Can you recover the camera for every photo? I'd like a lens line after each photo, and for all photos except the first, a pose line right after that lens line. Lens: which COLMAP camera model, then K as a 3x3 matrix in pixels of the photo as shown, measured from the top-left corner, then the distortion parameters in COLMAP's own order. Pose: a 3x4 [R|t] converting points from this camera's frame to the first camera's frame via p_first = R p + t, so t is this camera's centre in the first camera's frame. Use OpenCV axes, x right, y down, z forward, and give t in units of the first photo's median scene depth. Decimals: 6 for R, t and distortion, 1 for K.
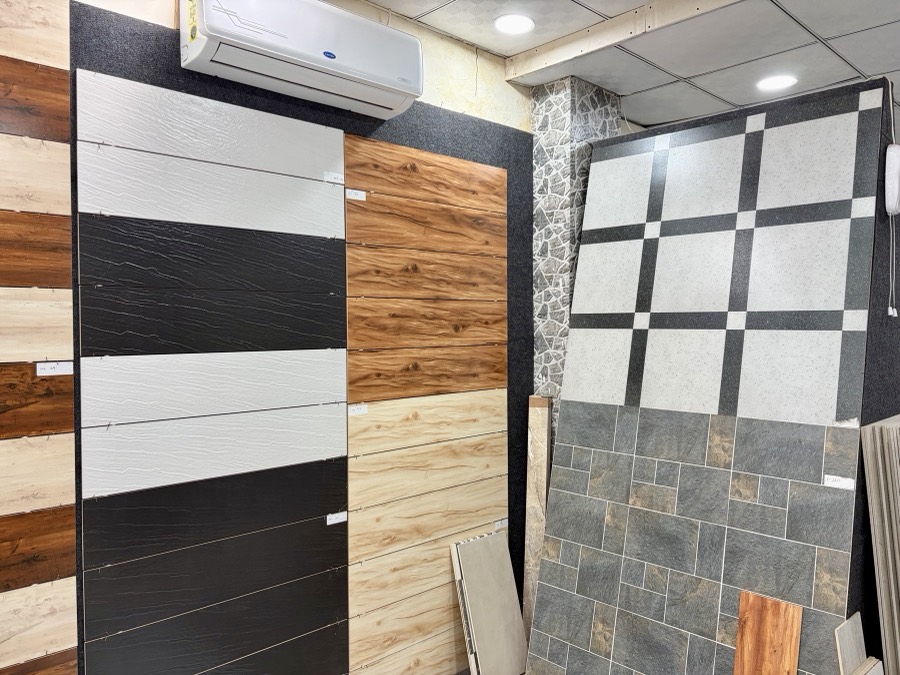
lens RADIAL K [[682.6, 0, 450.0], [0, 682.6, 337.5], [0, 0, 1]] dist [0.005942, -0.004719]
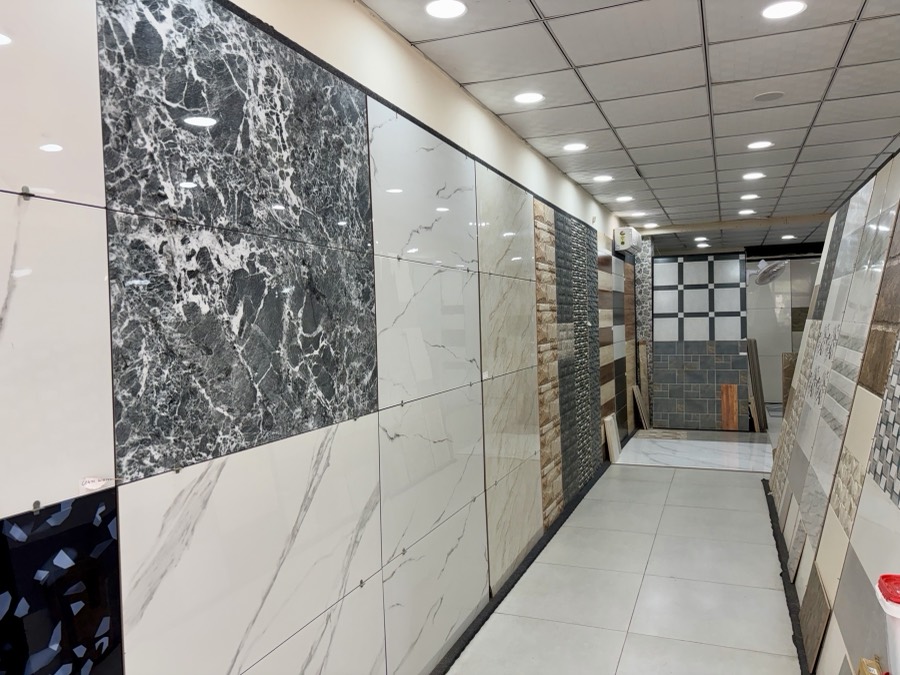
lens RADIAL K [[682.6, 0, 450.0], [0, 682.6, 337.5], [0, 0, 1]] dist [0.005942, -0.004719]
pose [[0.914638, -0.026569, 0.403400, -2.093564], [0.028065, 0.999604, 0.002203, 0.045330], [-0.403299, 0.009306, 0.915021, -1.585021]]
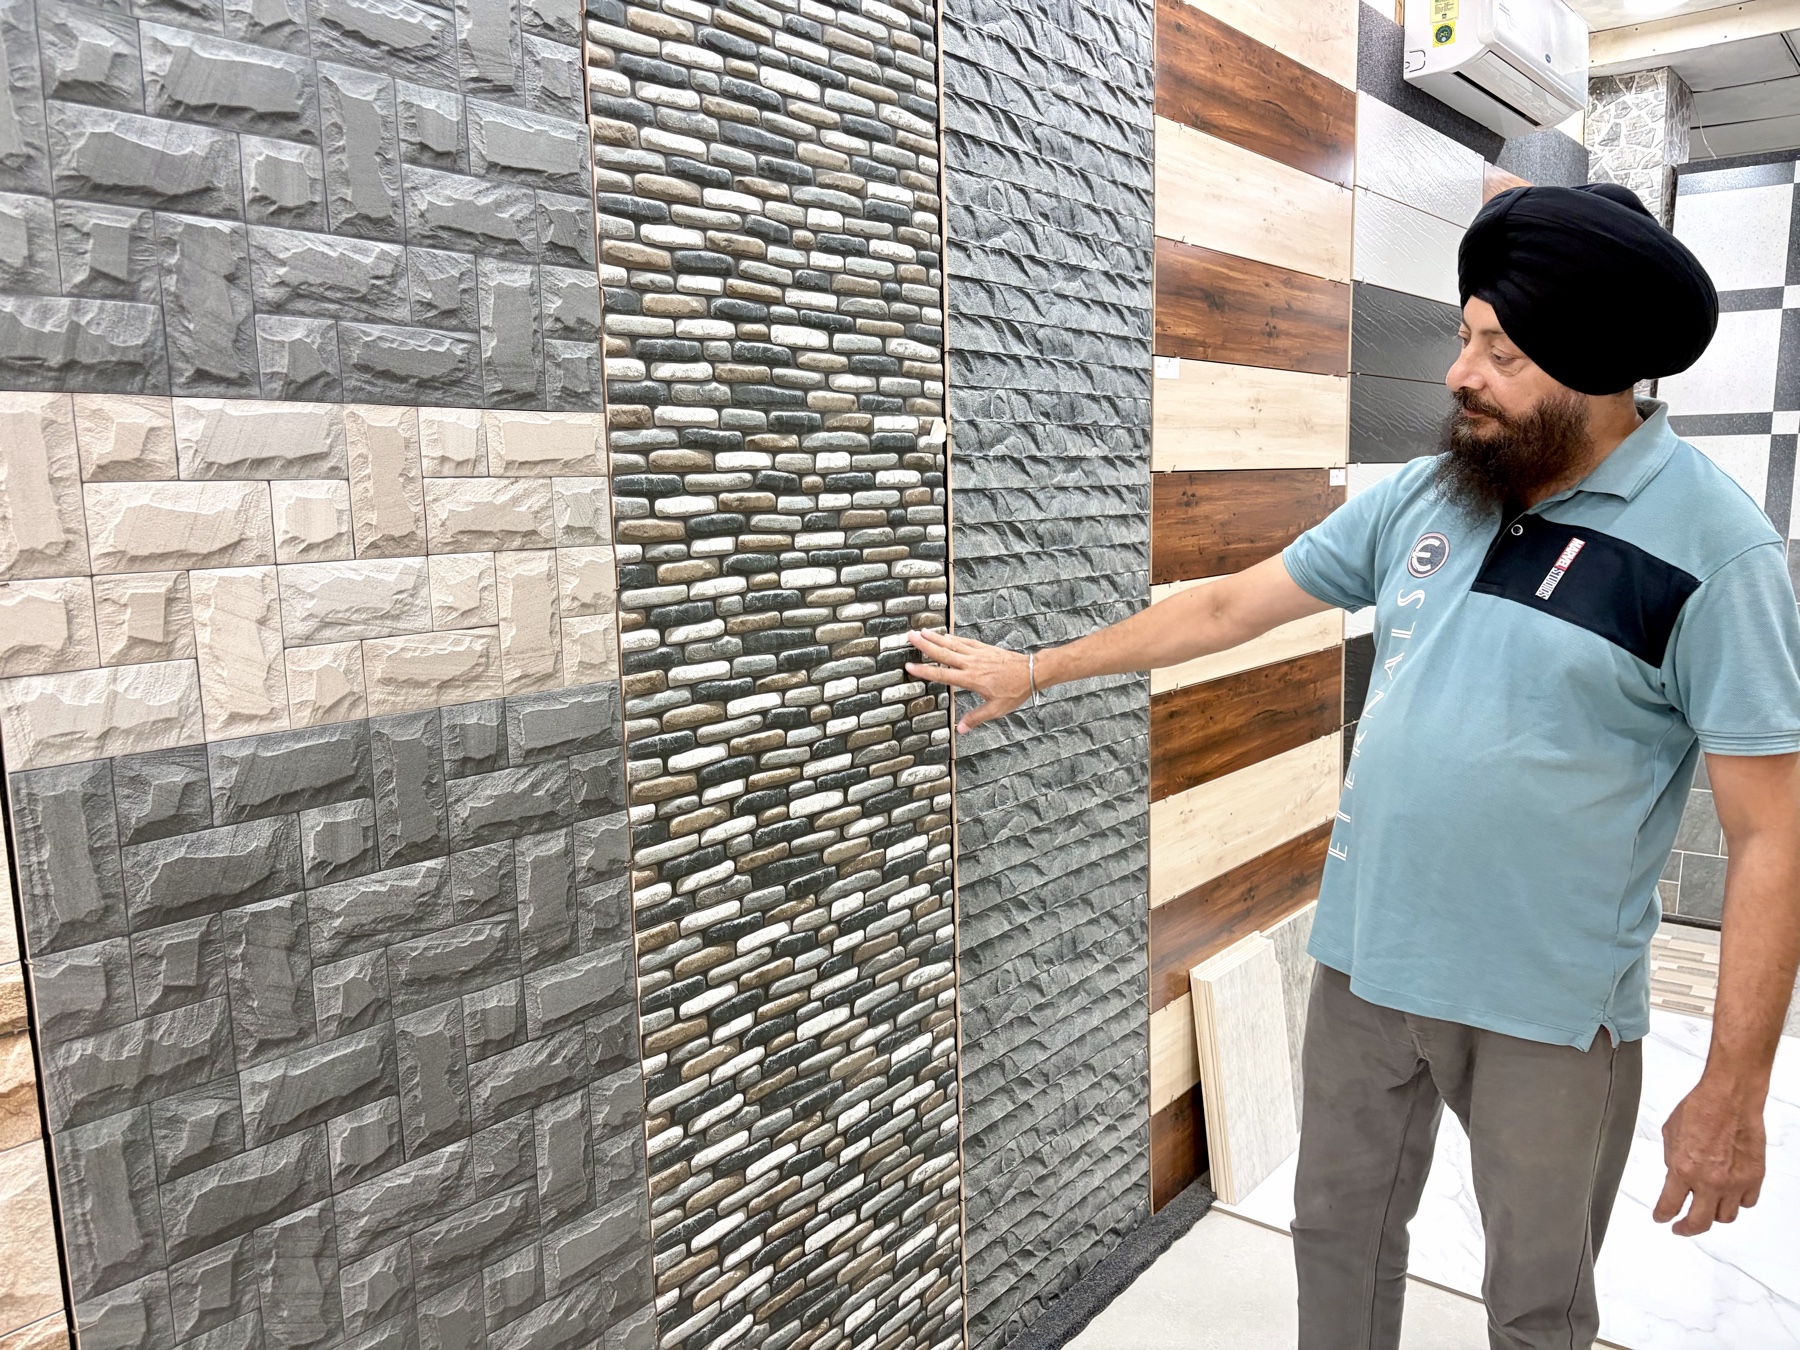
lens RADIAL K [[1365.3, 0, 900.0], [0, 1365.3, 675.0], [0, 0, 1]] dist [0.005942, -0.004719]
pose [[0.992998, -0.034627, 0.112938, -0.854187], [0.020885, 0.992474, 0.120664, 0.048392], [-0.116267, -0.117461, 0.986248, -0.378638]]
